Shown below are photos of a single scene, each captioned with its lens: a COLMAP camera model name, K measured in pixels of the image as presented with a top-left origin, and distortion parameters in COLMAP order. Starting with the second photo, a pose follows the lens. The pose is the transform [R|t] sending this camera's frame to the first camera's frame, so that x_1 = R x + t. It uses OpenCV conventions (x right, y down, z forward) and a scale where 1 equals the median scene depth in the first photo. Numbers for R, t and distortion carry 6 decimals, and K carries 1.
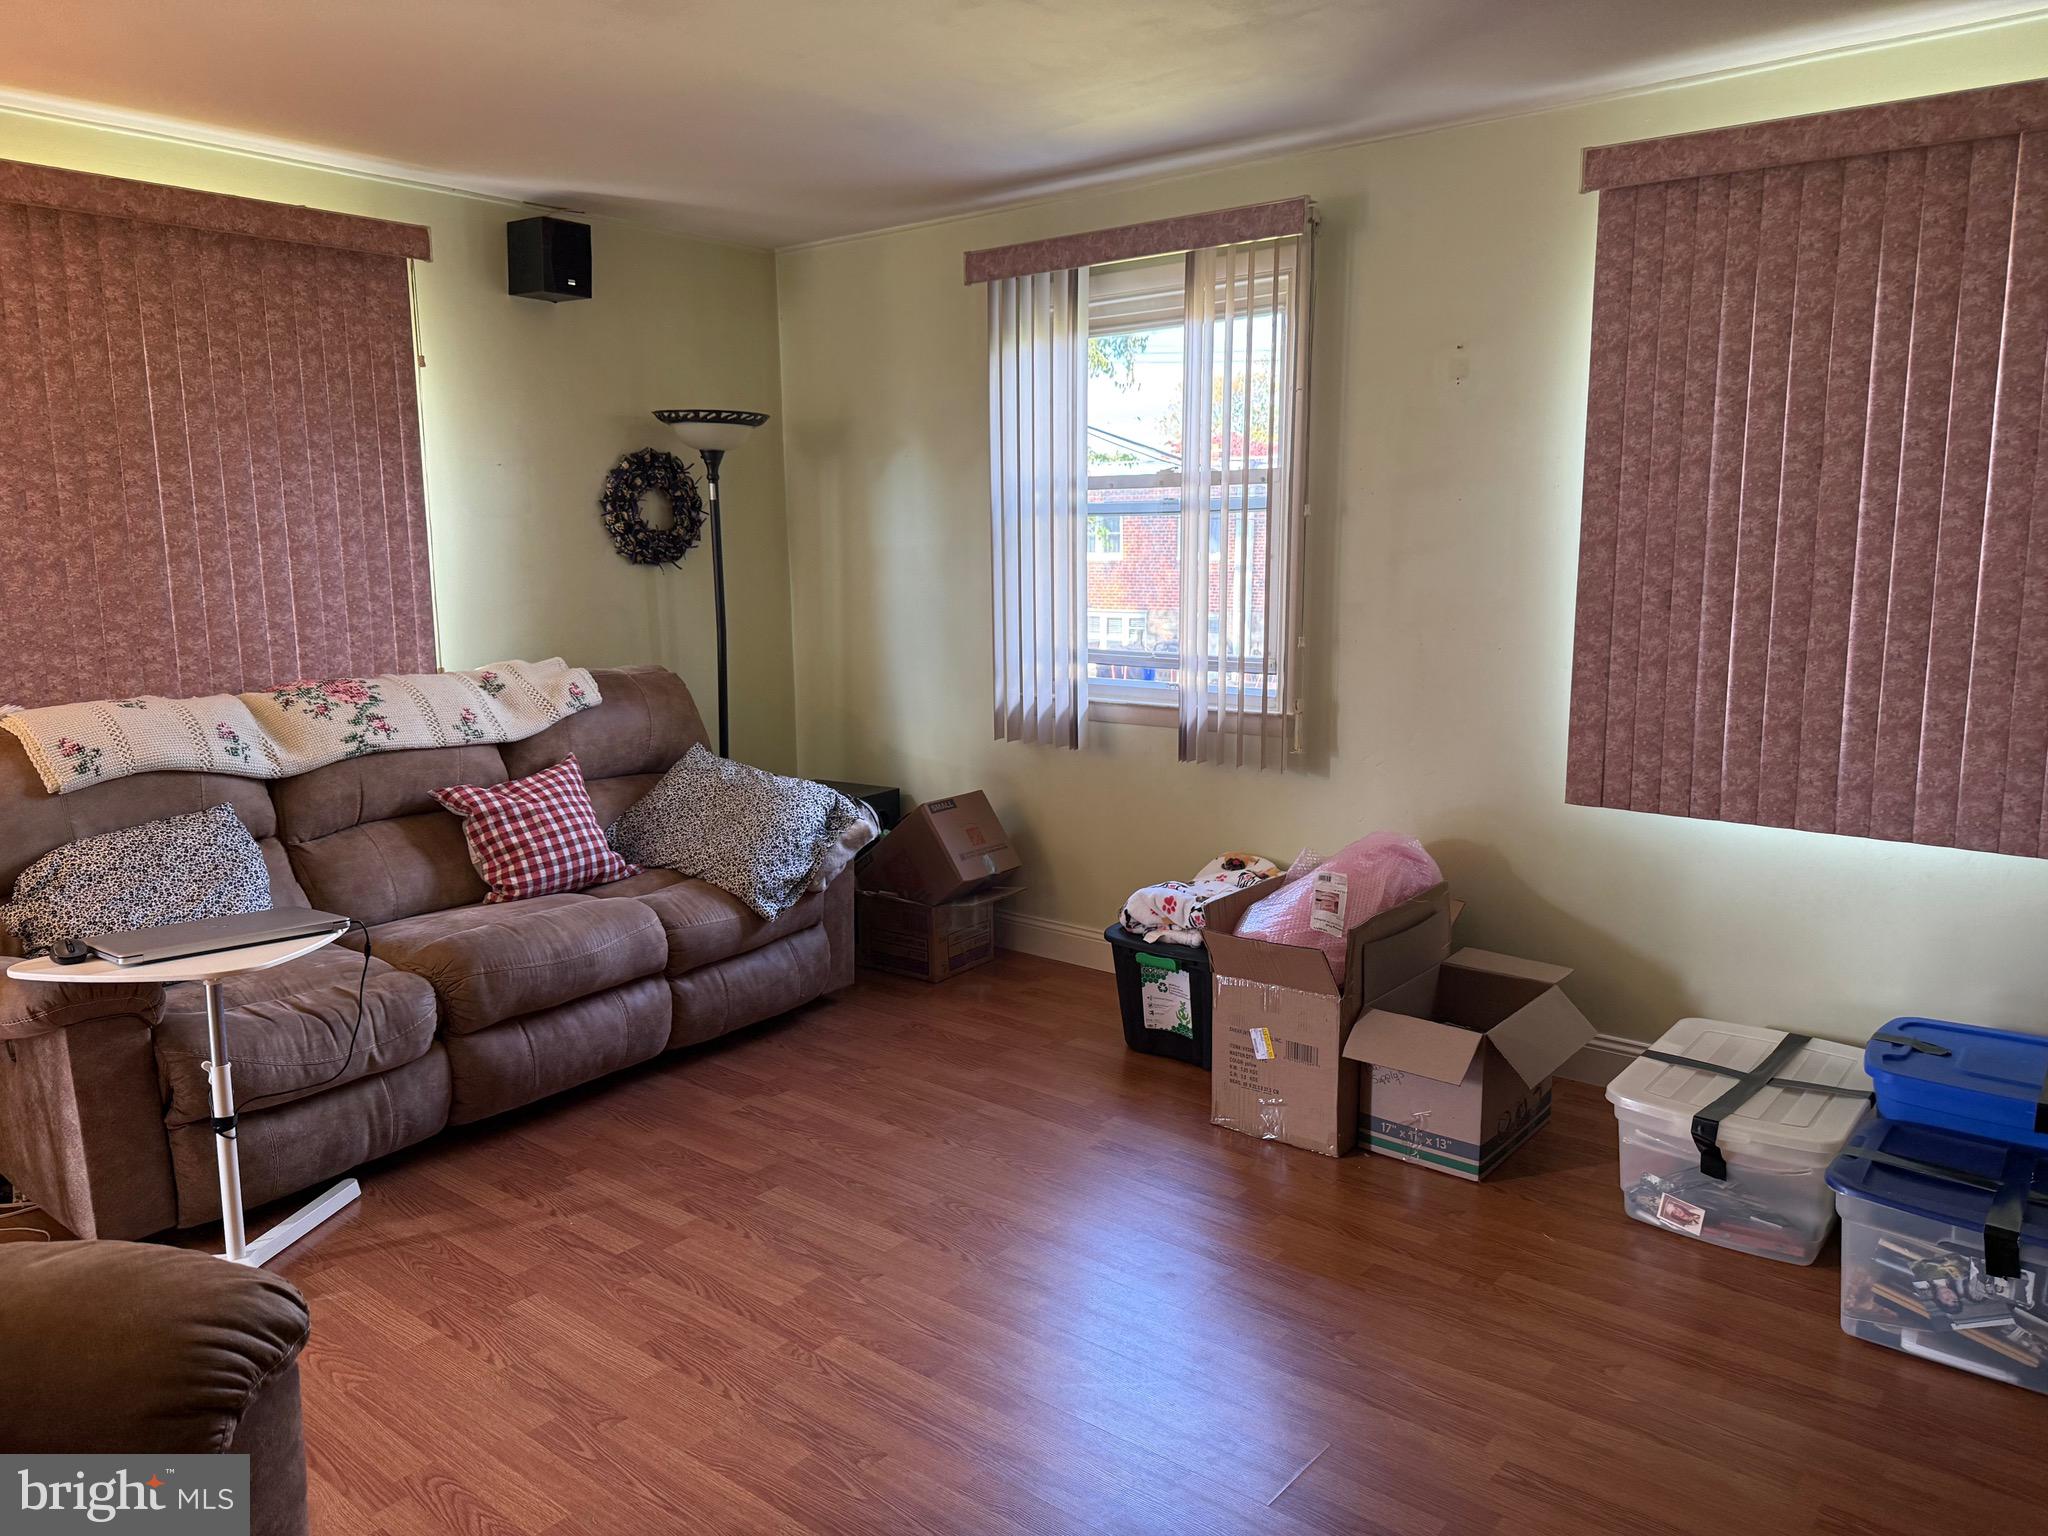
lens RADIAL K [[1441.5, 0, 1028.4], [0, 1441.5, 756.5], [0, 0, 1]] dist [0.106166, -0.151467]
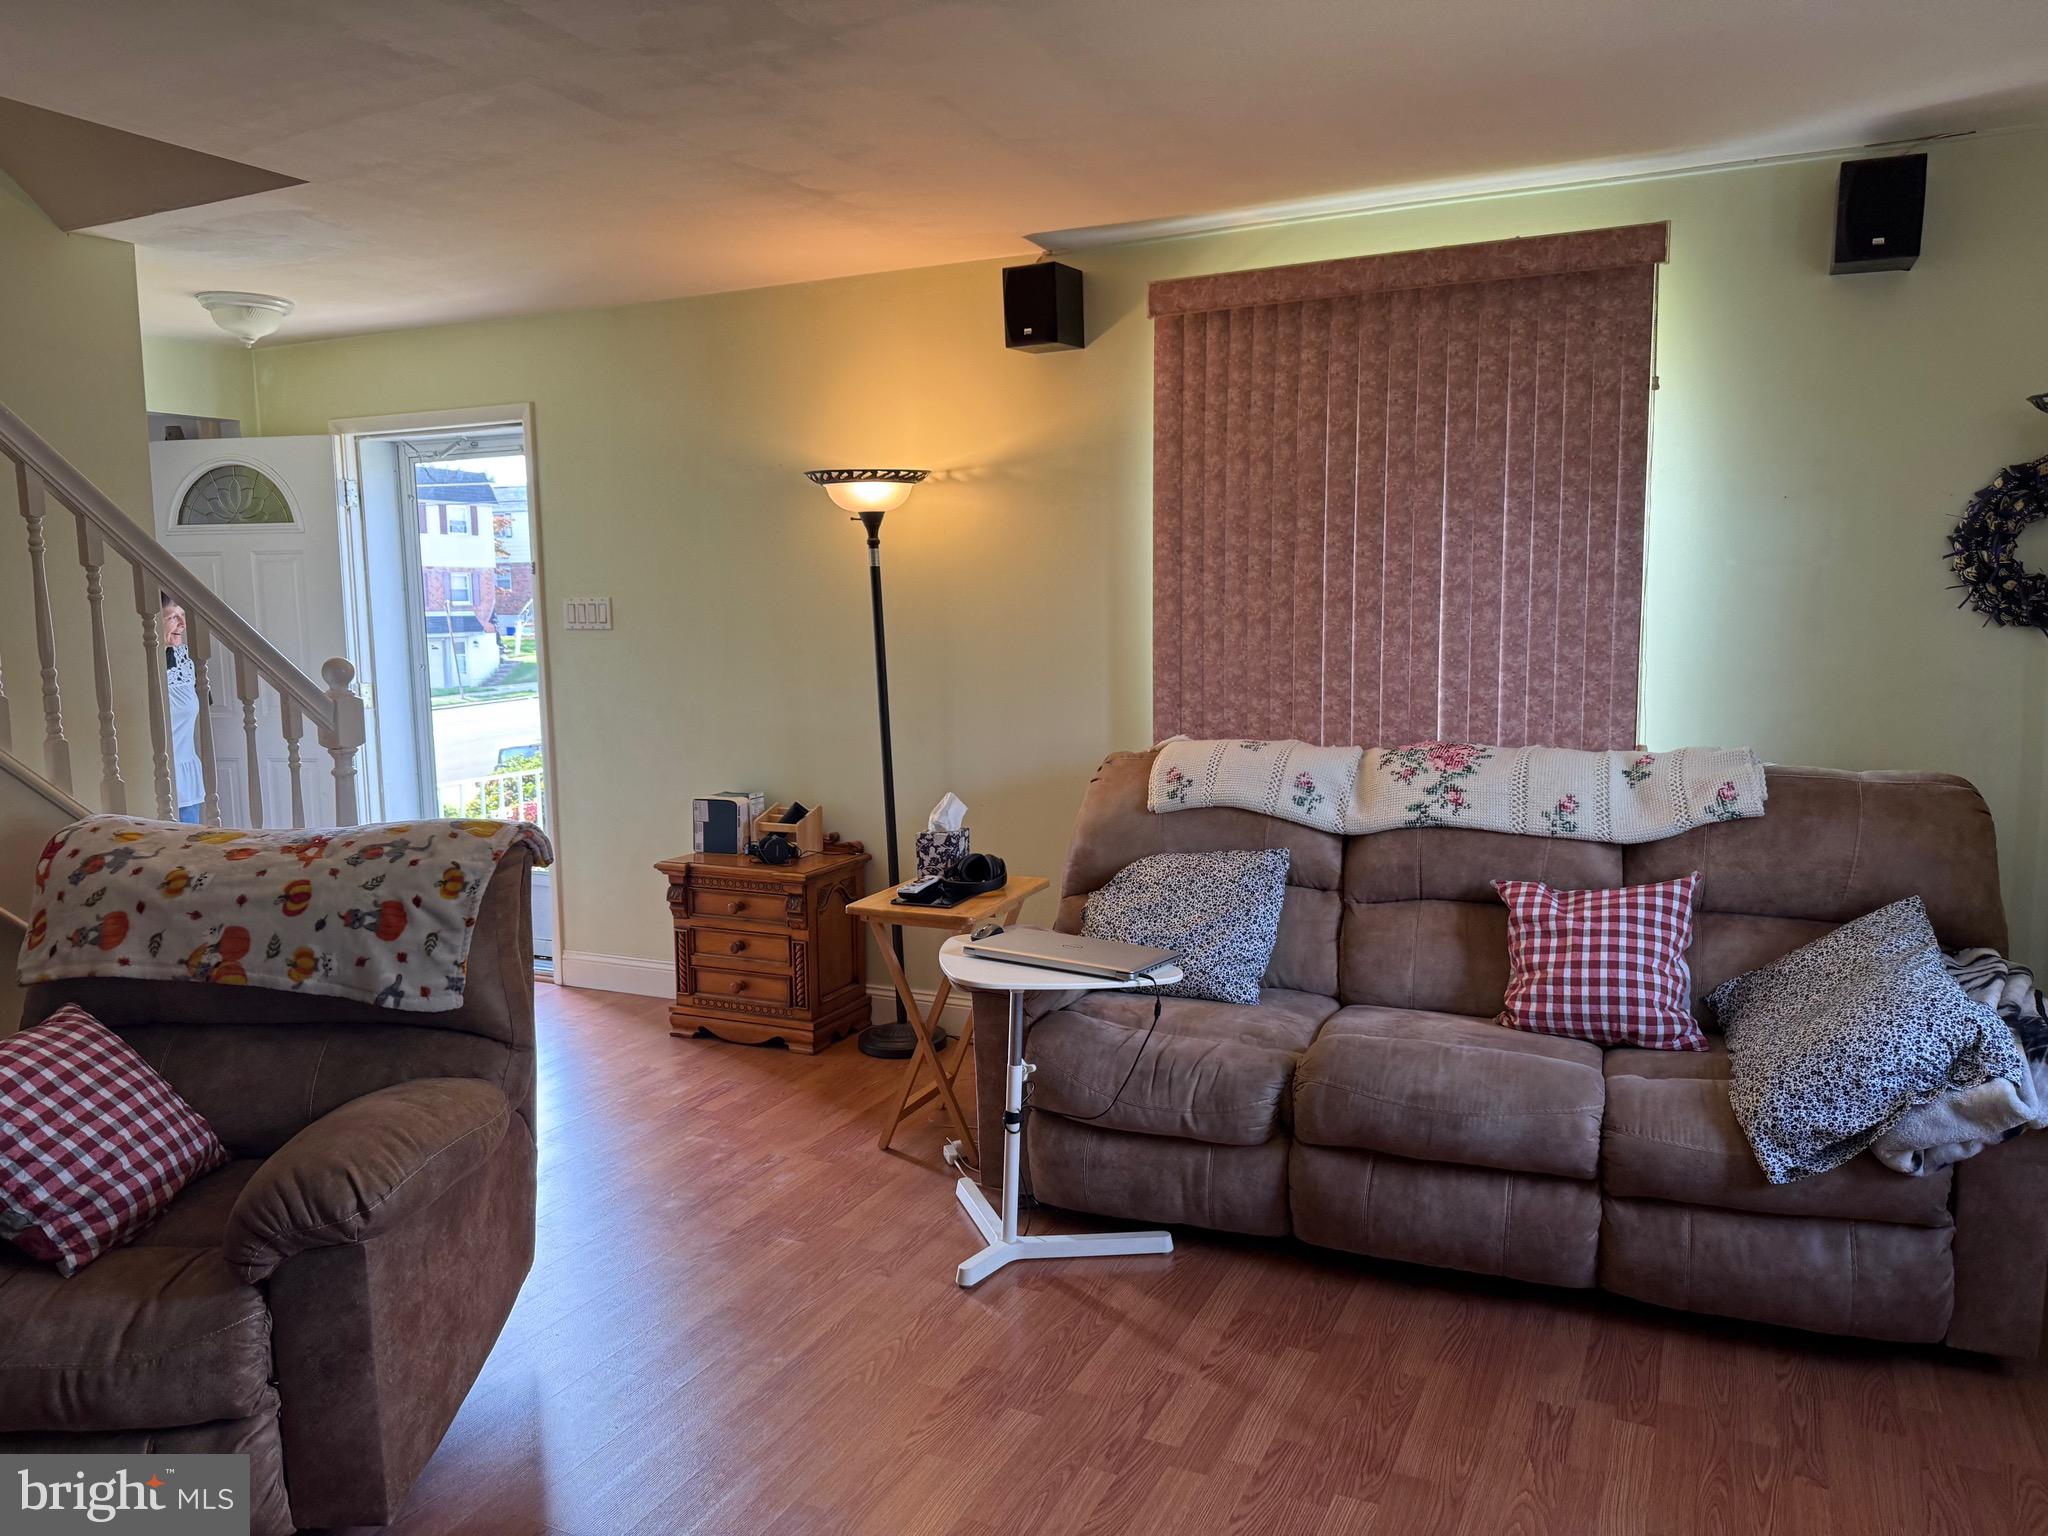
lens RADIAL K [[1430.7, 0, 1033.9], [0, 1430.7, 756.2], [0, 0, 1]] dist [0.138744, -0.239471]
pose [[0.243903, 0.113358, -0.963152, 0.339597], [-0.134175, 0.987538, 0.082251, -0.081209], [0.960473, 0.109170, 0.256073, 0.480316]]
